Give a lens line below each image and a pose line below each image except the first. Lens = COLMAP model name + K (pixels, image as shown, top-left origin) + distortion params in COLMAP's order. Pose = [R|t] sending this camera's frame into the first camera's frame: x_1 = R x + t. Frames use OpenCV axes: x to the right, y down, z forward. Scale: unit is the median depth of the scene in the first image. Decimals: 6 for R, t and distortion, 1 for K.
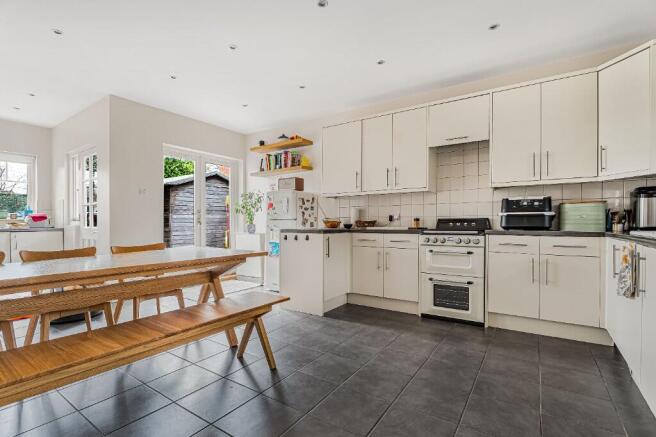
lens RADIAL K [[304.8, 0, 327.3], [0, 304.8, 220.3], [0, 0, 1]] dist [0.005744, -0.002466]
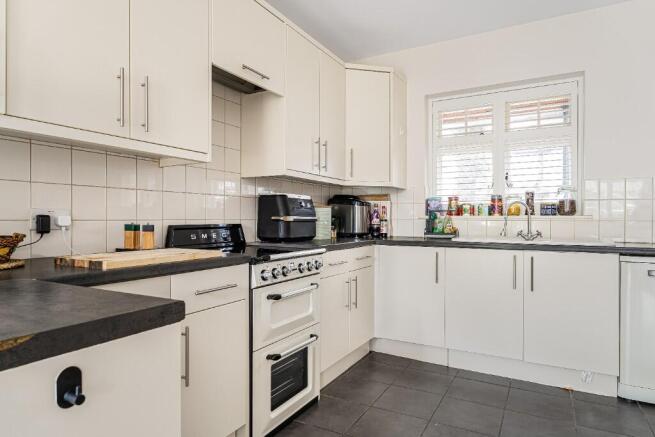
lens RADIAL K [[405.5, 0, 326.1], [0, 405.5, 221.8], [0, 0, 1]] dist [-0.007899, 0.005719]
pose [[-0.064460, -0.004379, 0.997911, -0.282487], [-0.007403, 0.999965, 0.003910, -0.017103], [-0.997893, -0.007136, -0.064490, 0.956212]]
